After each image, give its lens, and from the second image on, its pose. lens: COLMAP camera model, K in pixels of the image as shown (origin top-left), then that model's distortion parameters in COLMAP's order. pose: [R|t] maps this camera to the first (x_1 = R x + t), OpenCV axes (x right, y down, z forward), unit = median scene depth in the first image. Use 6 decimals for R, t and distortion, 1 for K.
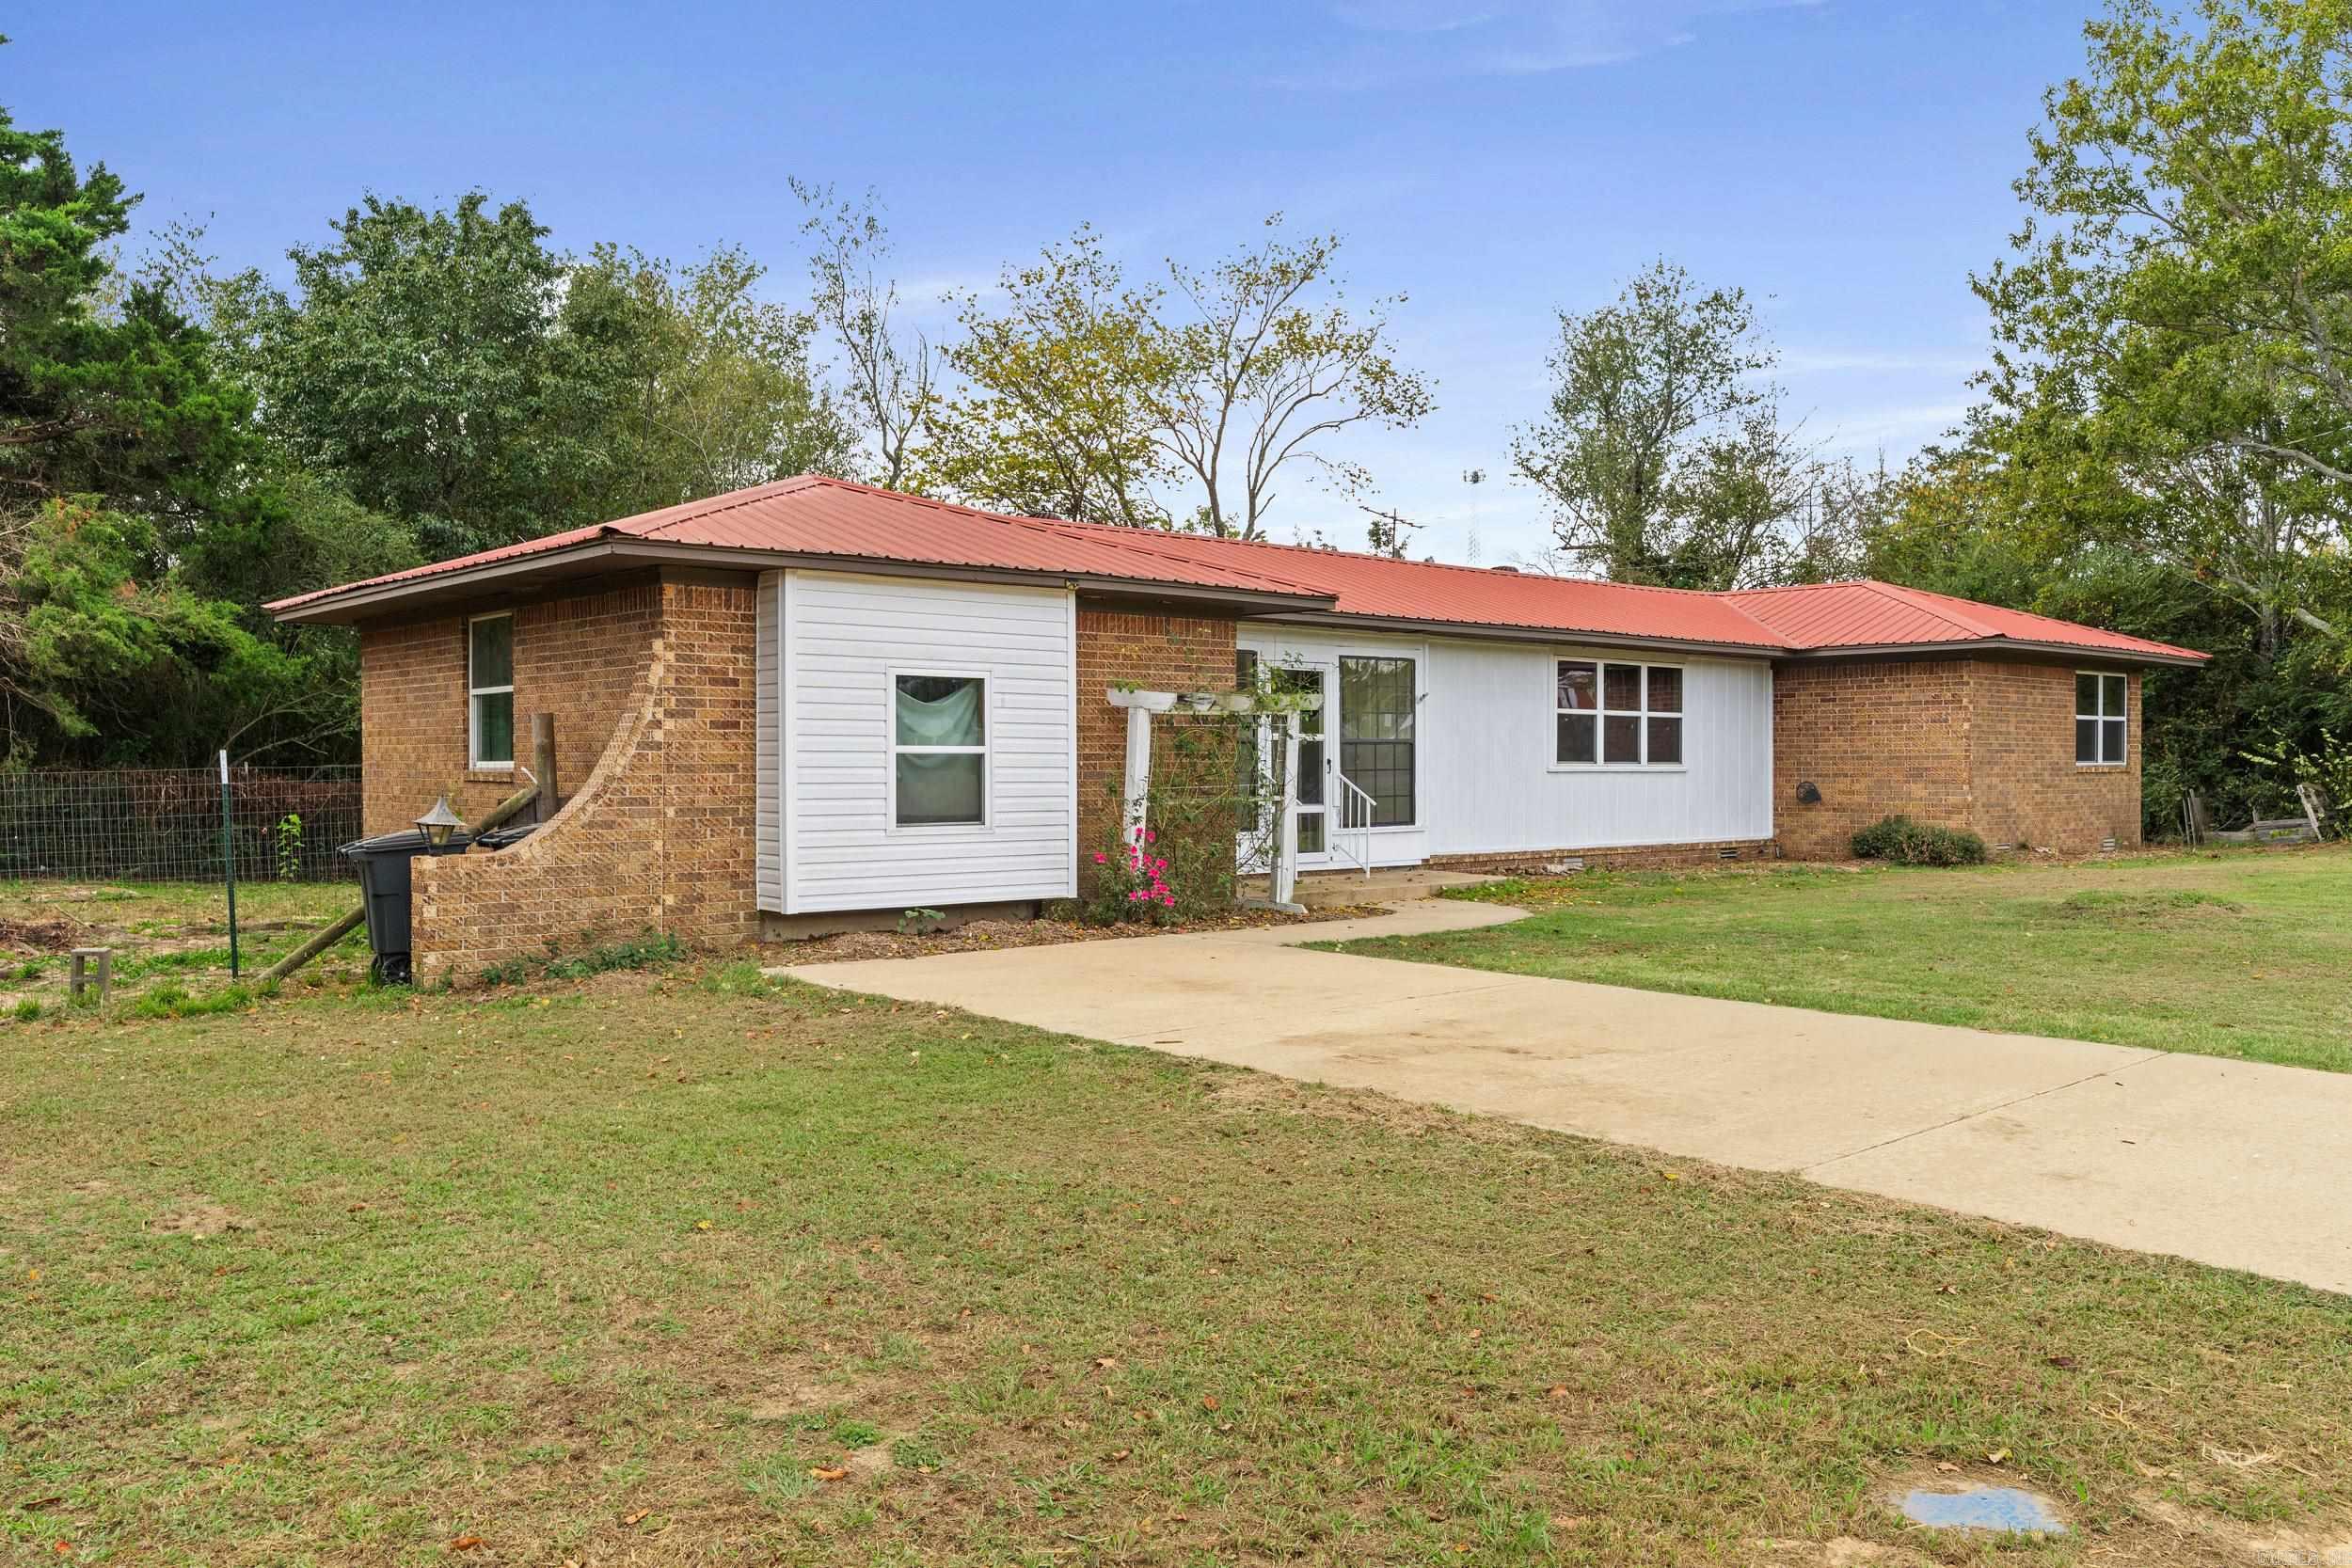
lens RADIAL K [[1802.7, 0, 1176.0], [0, 1802.7, 784.0], [0, 0, 1]] dist [0.008004, -0.000084]
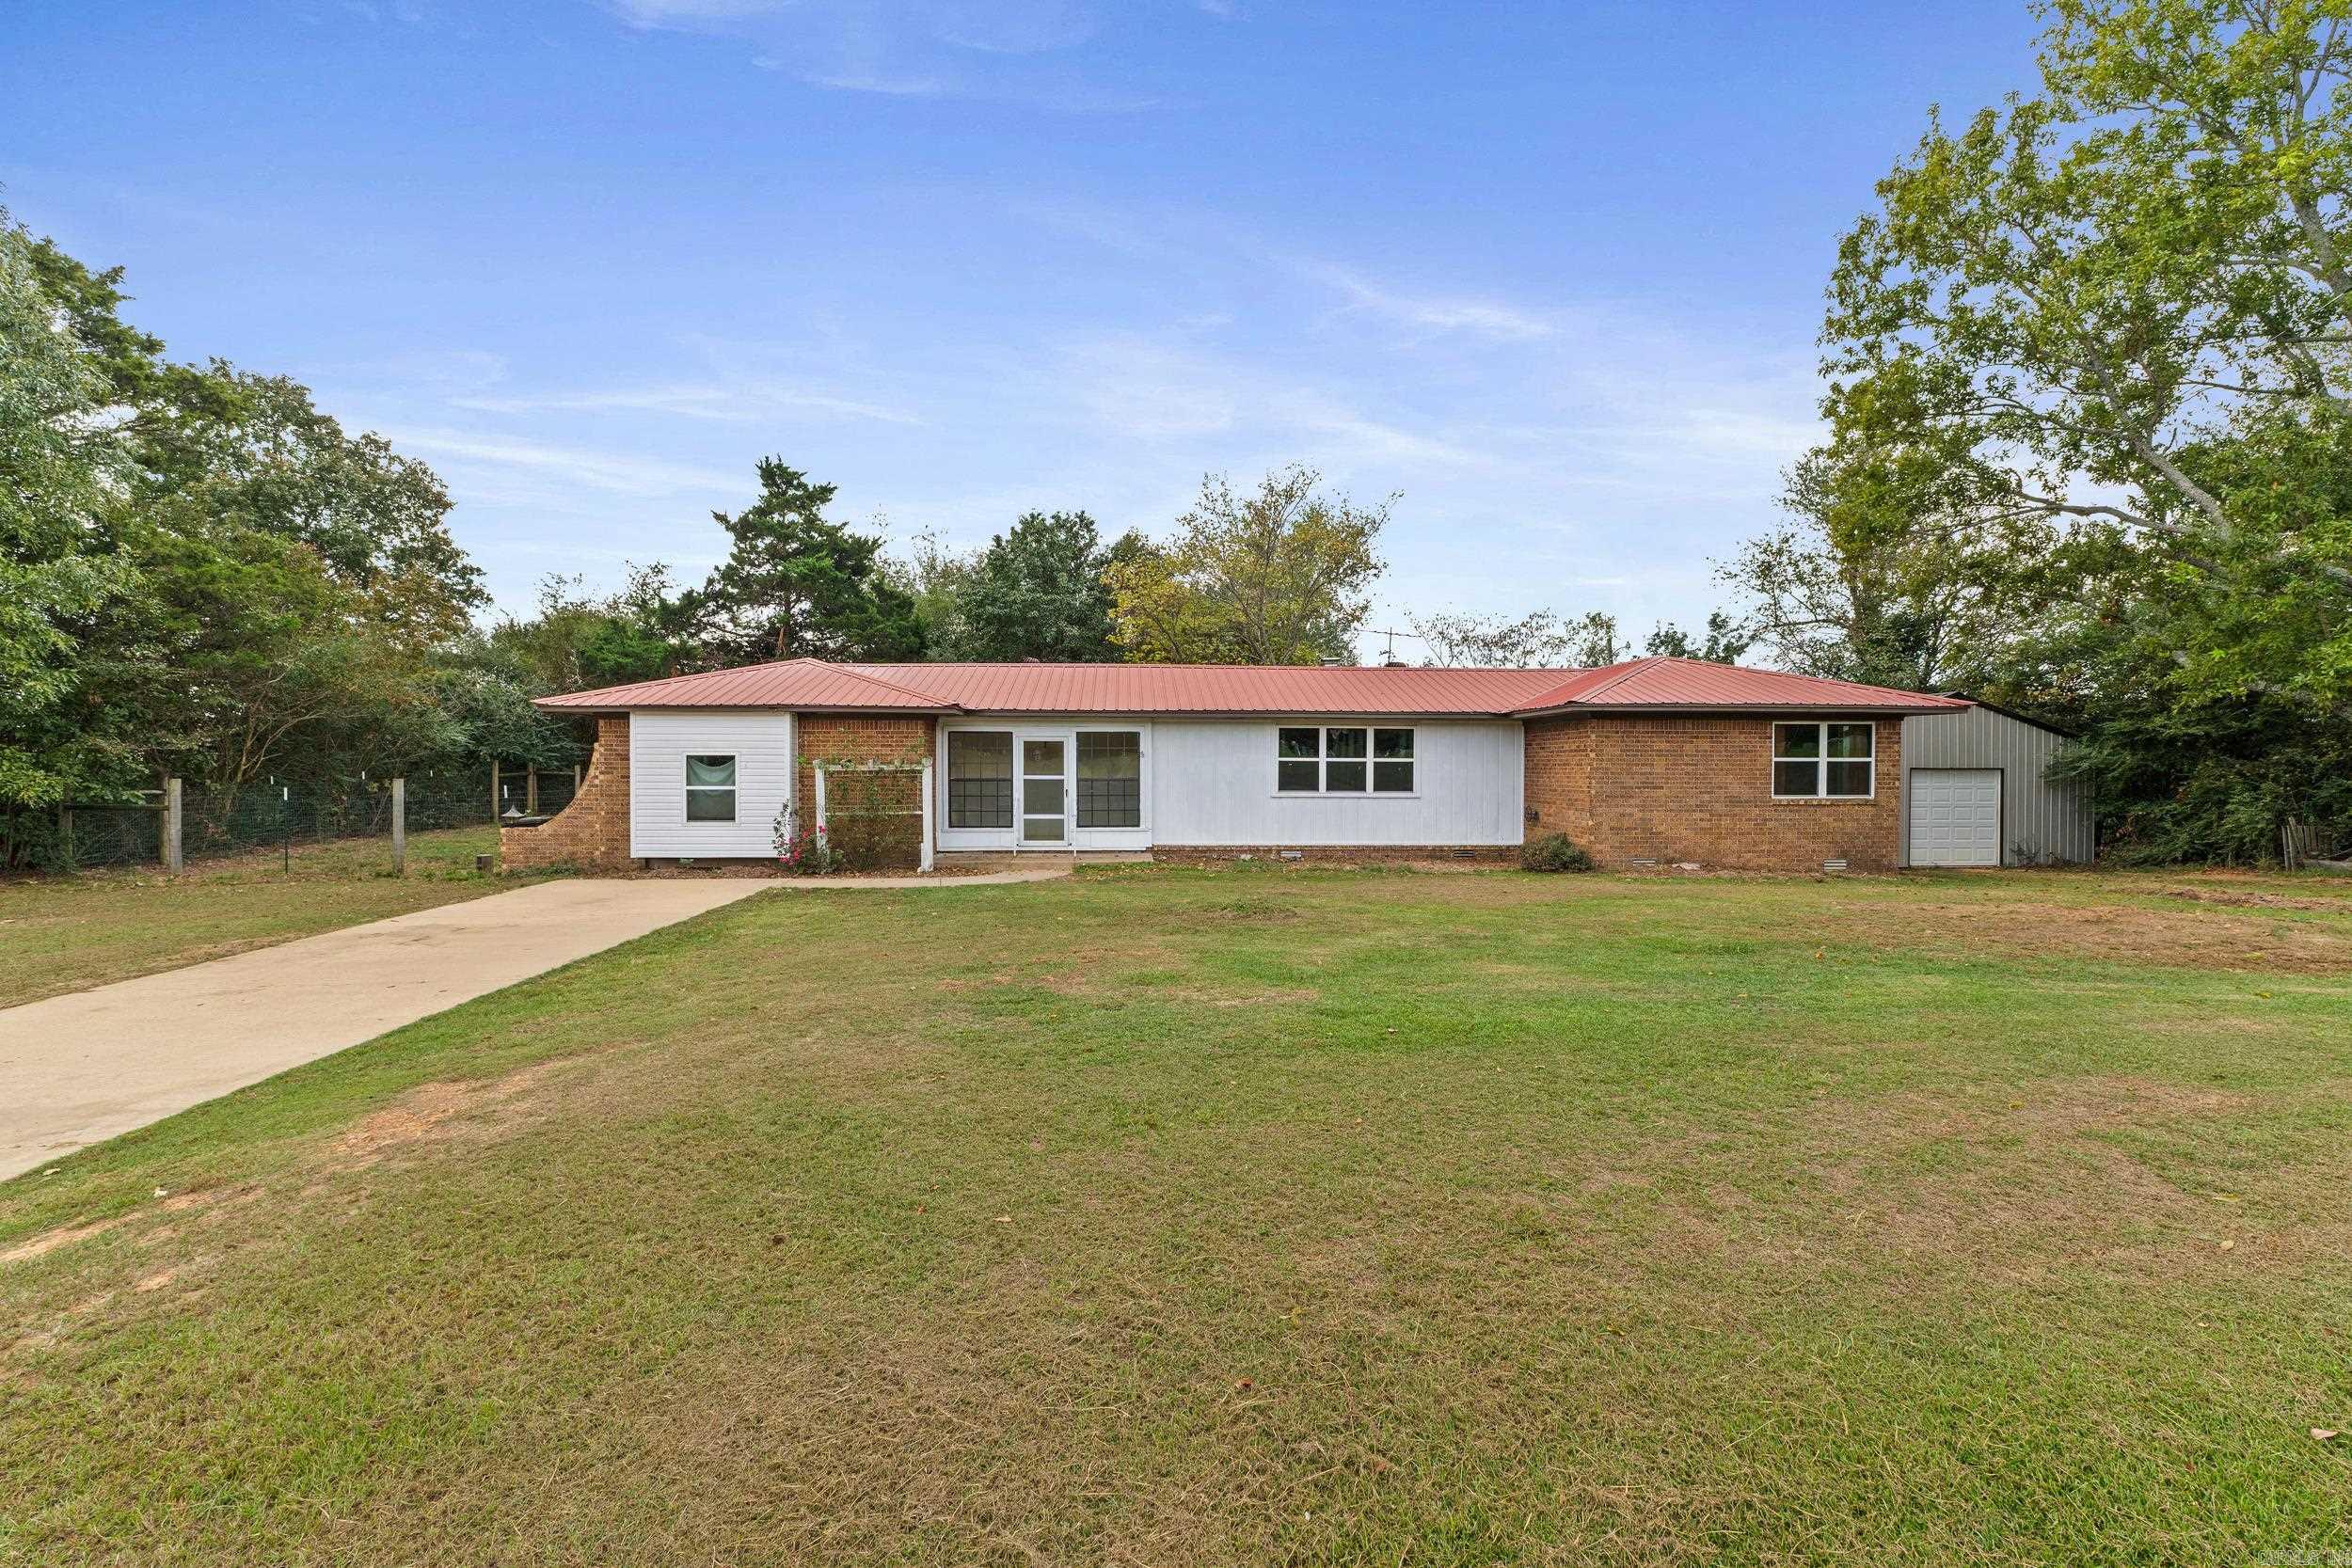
lens RADIAL K [[989.9, 0, 1176.0], [0, 989.9, 784.0], [0, 0, 1]] dist [0.013812, 0.000140]
pose [[0.789436, 0.015127, -0.613646, 0.773304], [-0.010216, 0.999882, 0.011504, -0.031506], [0.613748, -0.002813, 0.789497, 0.274413]]
